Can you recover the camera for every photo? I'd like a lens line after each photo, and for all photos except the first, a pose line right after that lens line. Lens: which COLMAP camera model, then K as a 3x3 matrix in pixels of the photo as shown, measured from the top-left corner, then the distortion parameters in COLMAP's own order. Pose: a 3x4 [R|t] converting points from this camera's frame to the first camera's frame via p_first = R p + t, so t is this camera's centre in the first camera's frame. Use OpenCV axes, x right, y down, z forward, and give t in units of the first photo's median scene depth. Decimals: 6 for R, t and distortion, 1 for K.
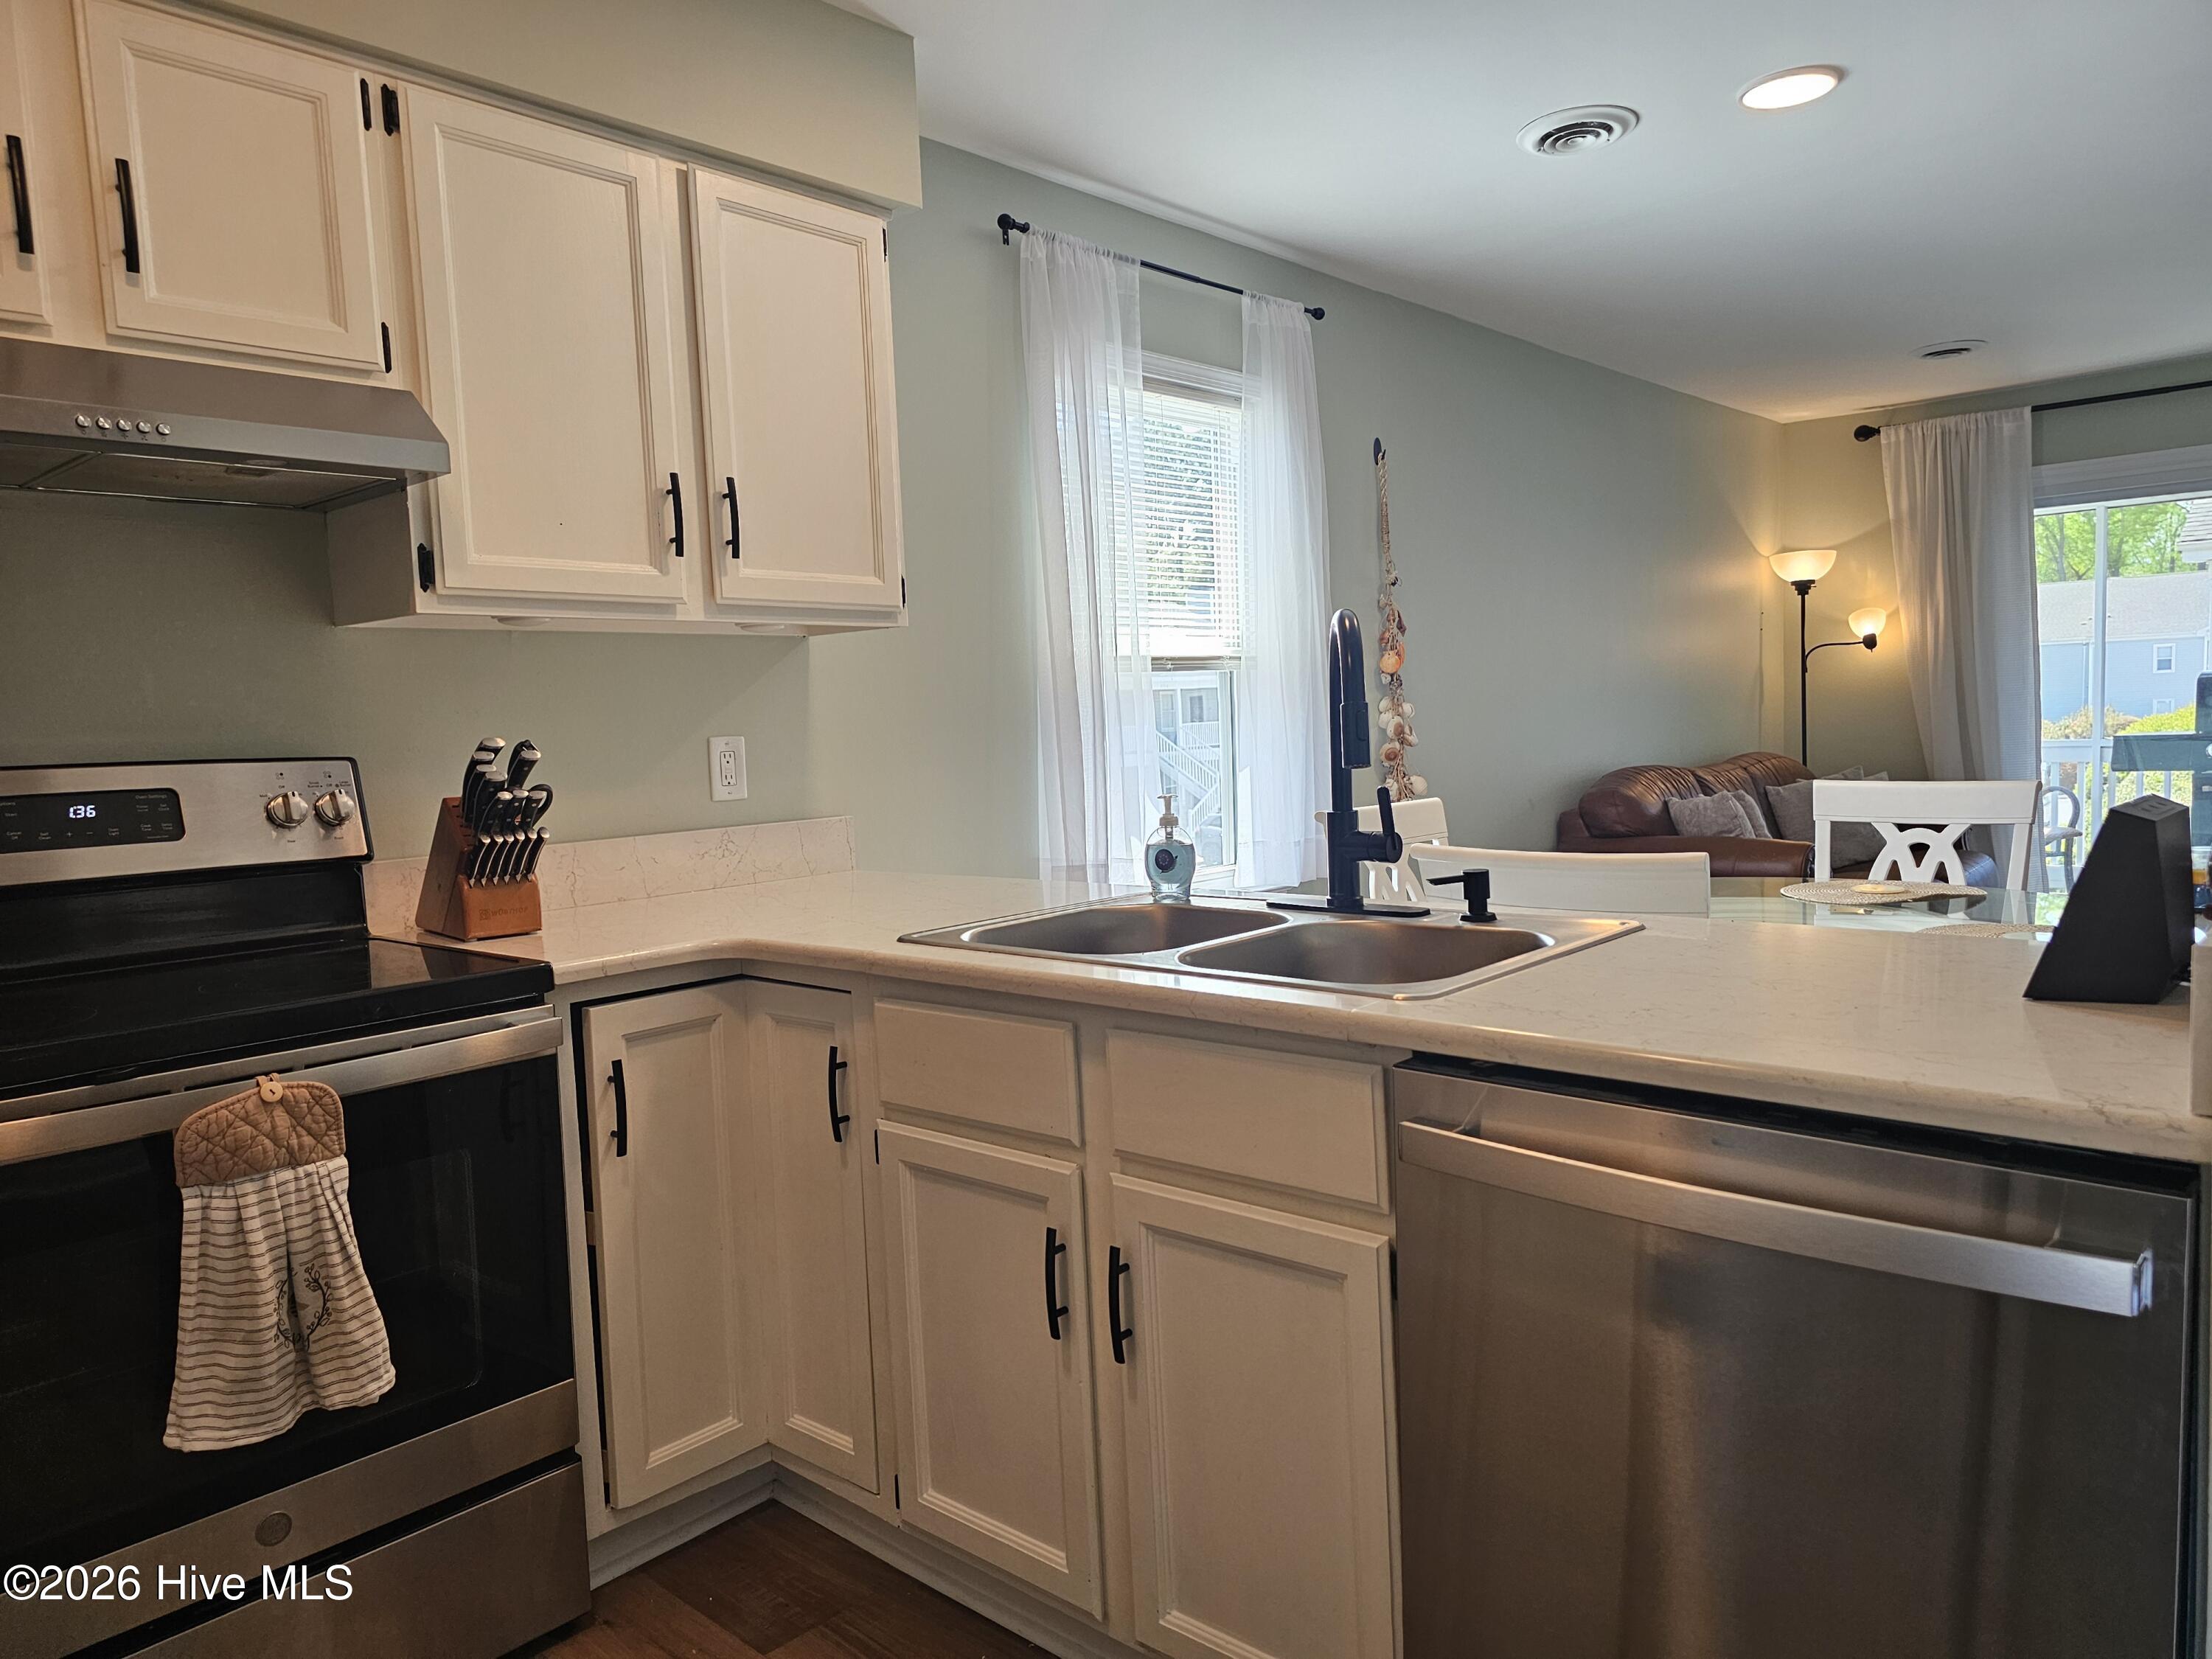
lens RADIAL K [[1475.1, 0, 1103.9], [0, 1475.1, 845.9], [0, 0, 1]] dist [0.054780, -0.041317]
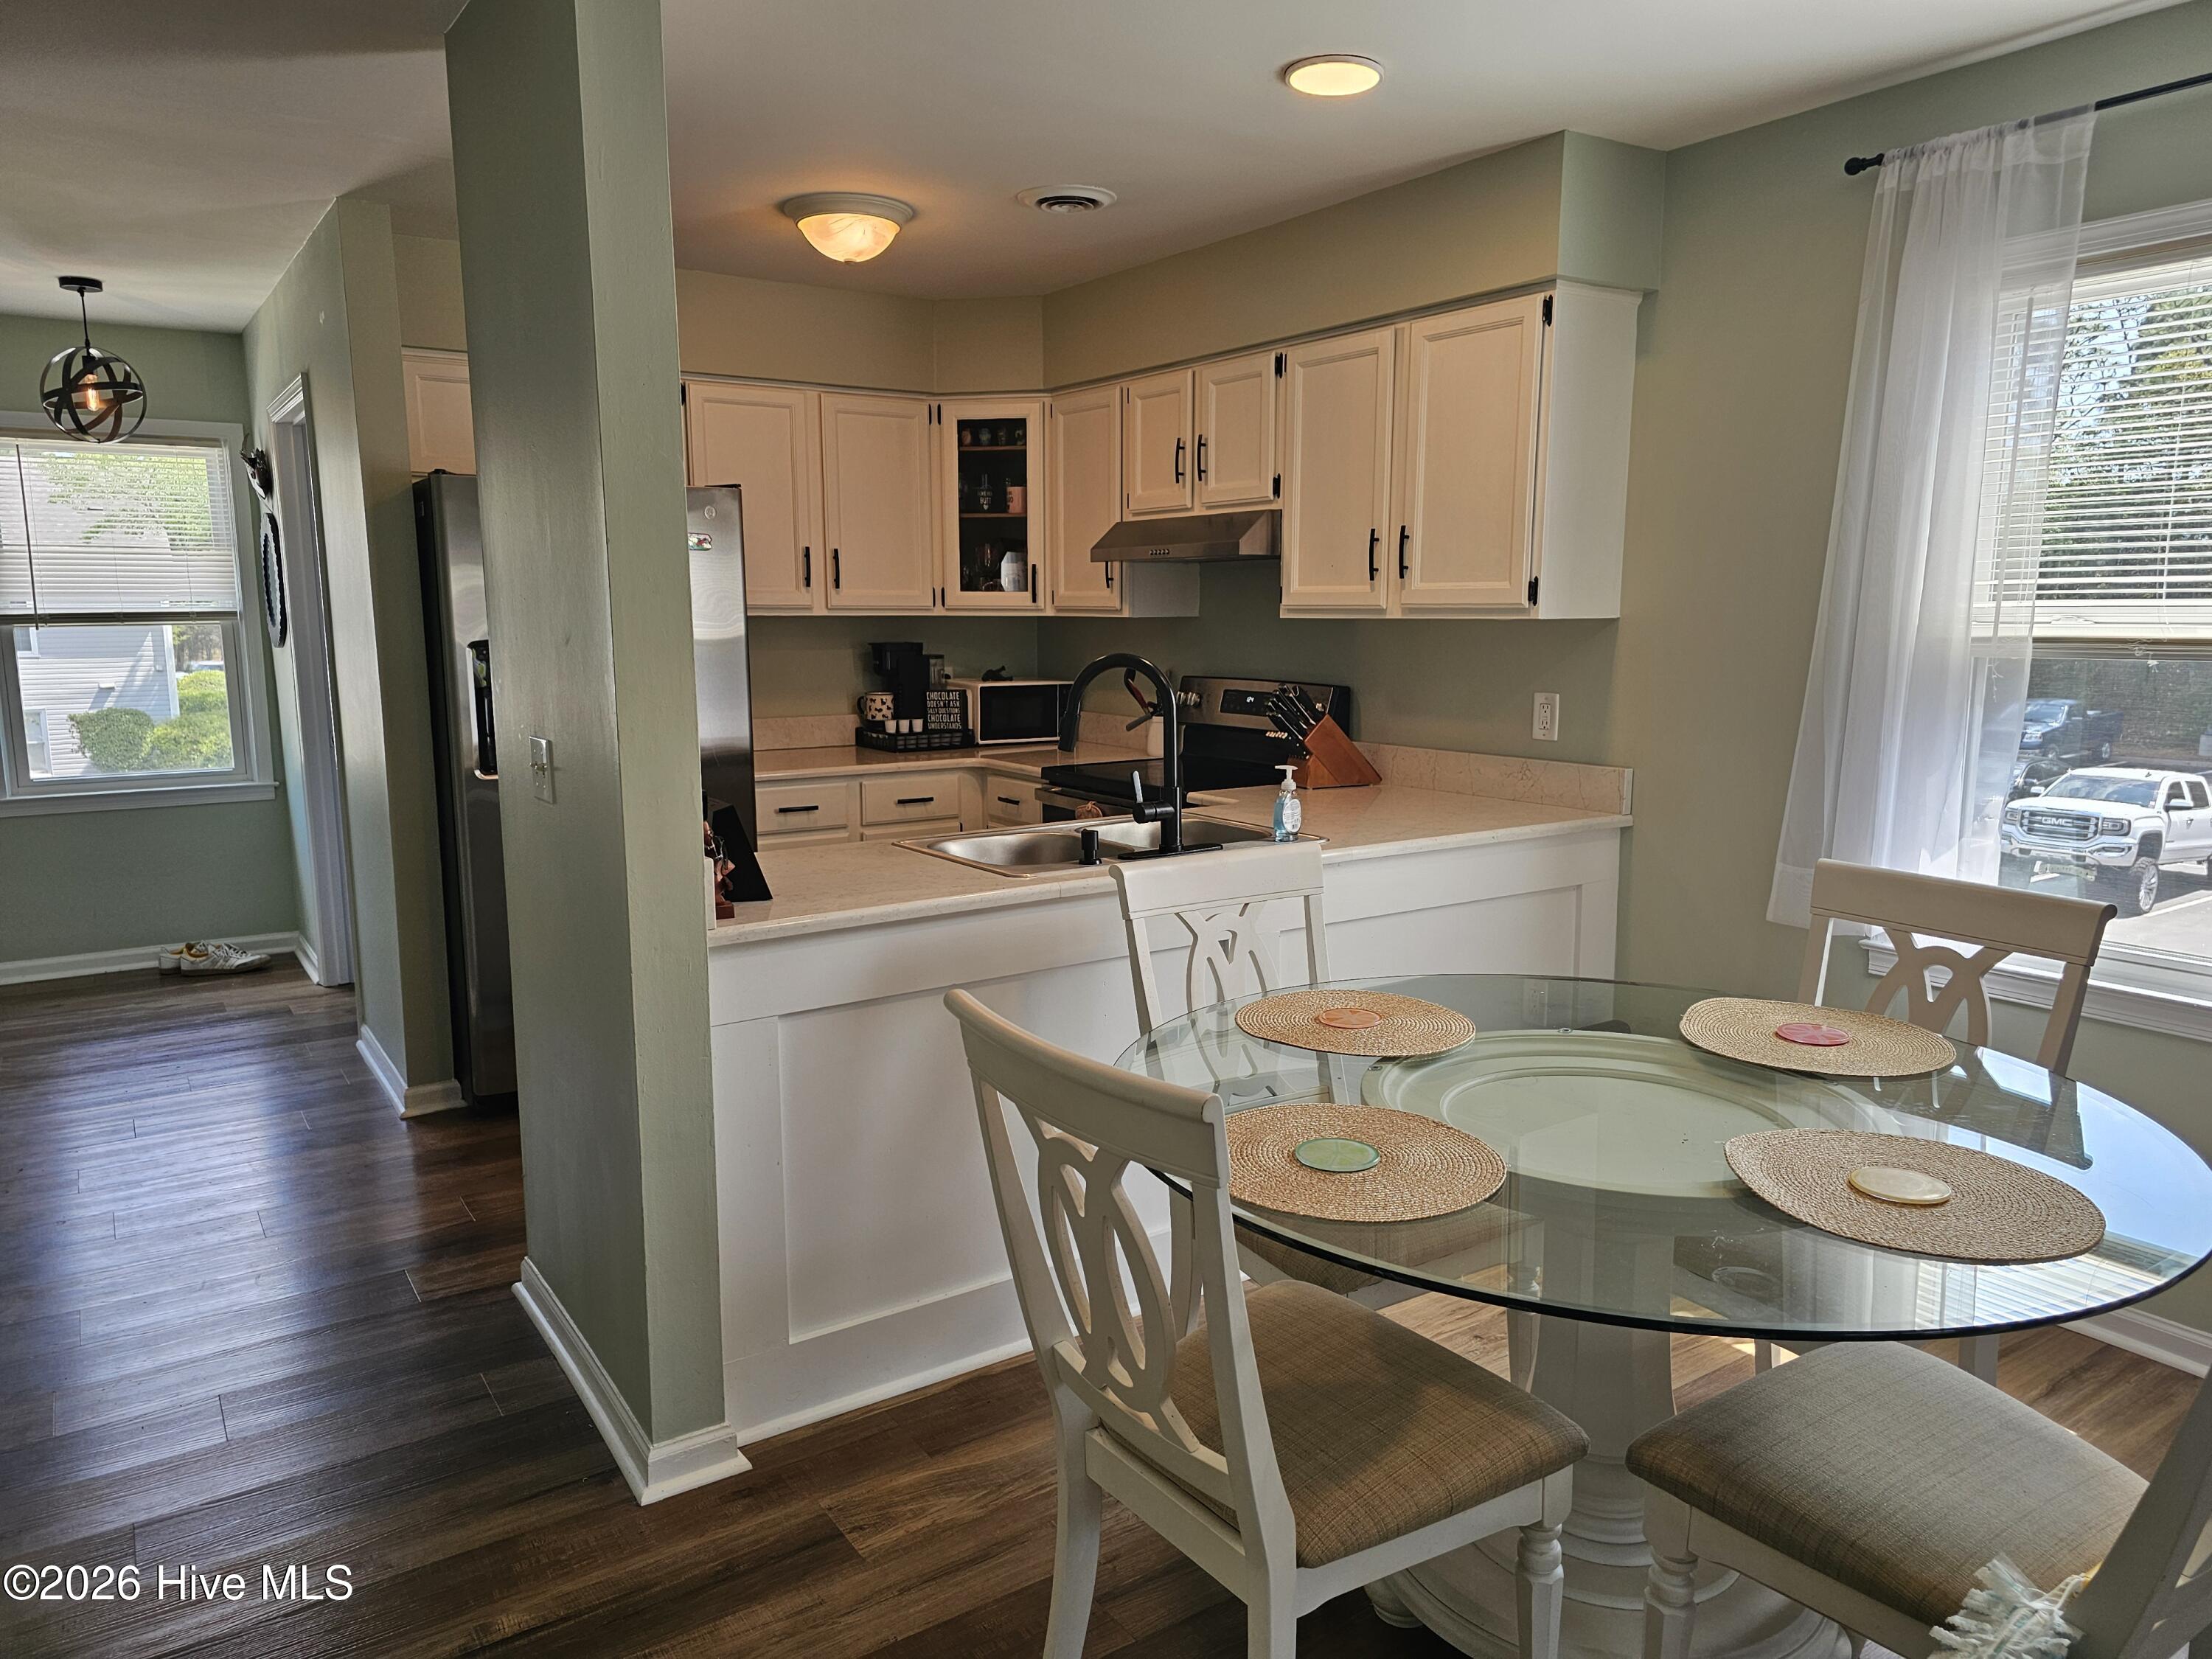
lens RADIAL K [[1475.1, 0, 1103.9], [0, 1475.1, 845.9], [0, 0, 1]] dist [0.054780, -0.041317]
pose [[-0.224985, 0.197500, -0.954136, 1.610496], [-0.075788, 0.972728, 0.219219, -0.285444], [0.971410, 0.121633, -0.203881, 1.261085]]
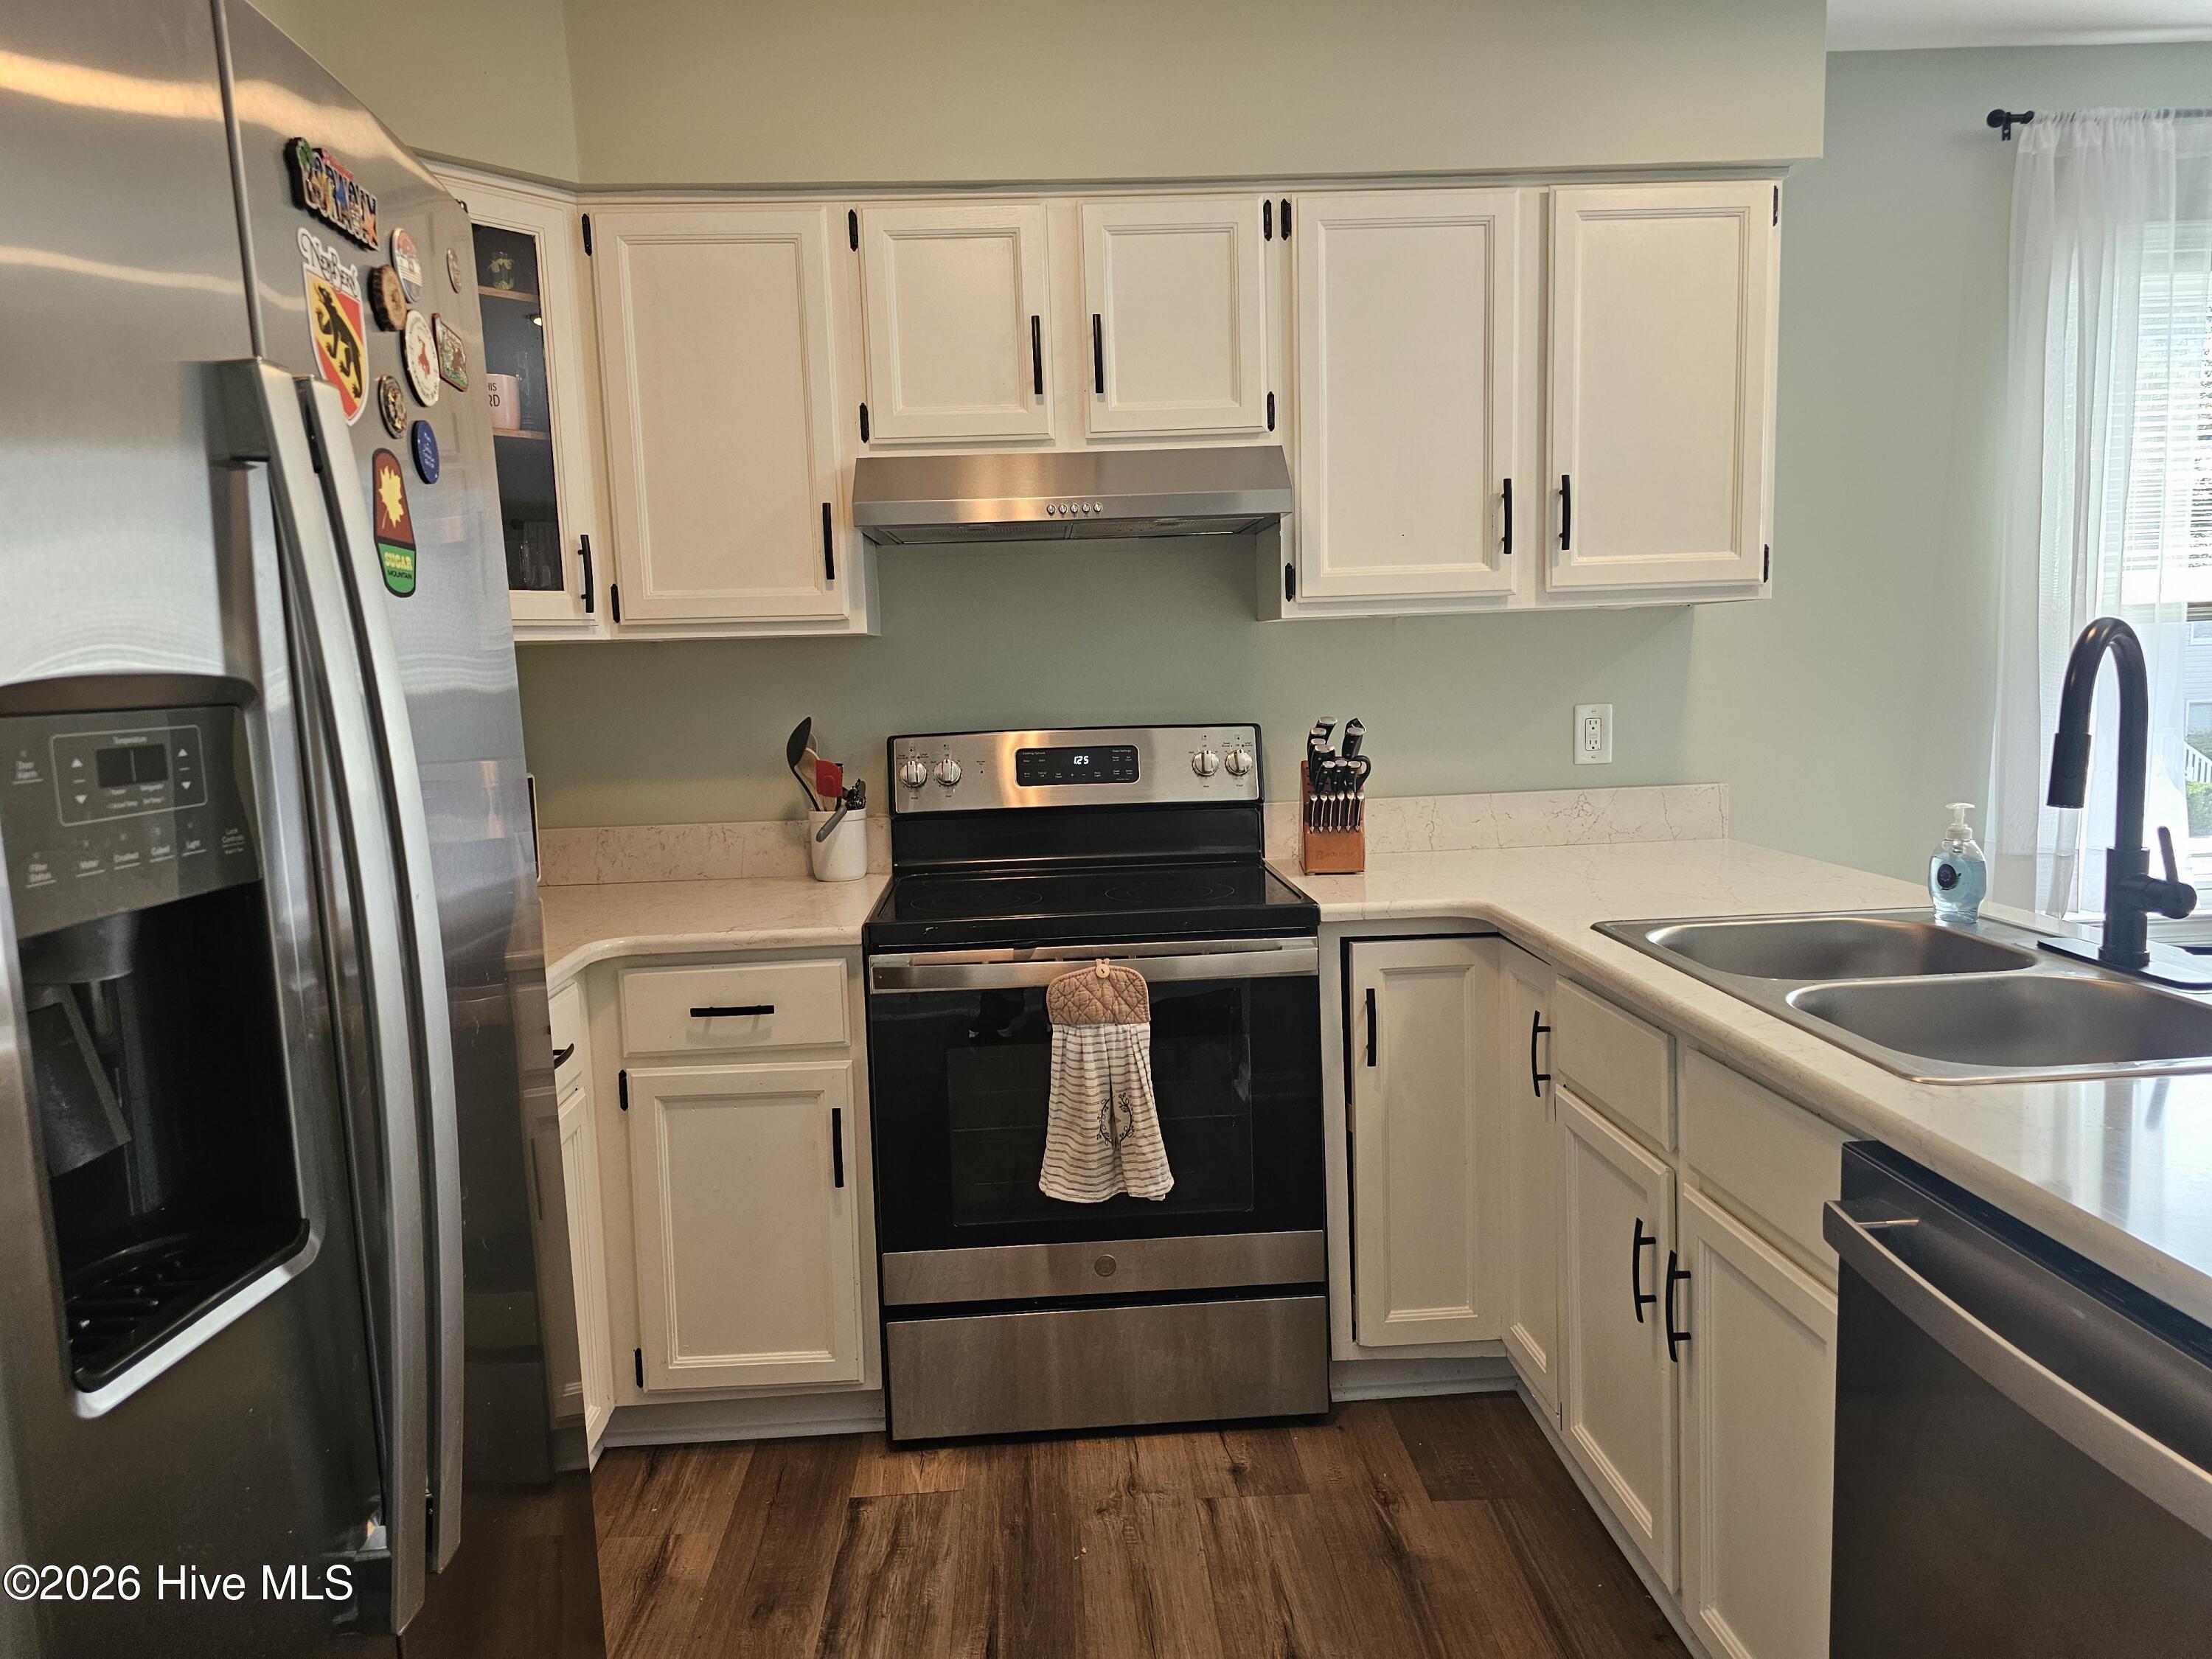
lens RADIAL K [[1475.1, 0, 1103.9], [0, 1475.1, 845.9], [0, 0, 1]] dist [0.054780, -0.041317]
pose [[0.711250, 0.101995, -0.695500, 0.347713], [-0.054912, 0.994456, 0.089682, -0.069140], [0.700791, -0.025595, 0.712907, -0.018607]]
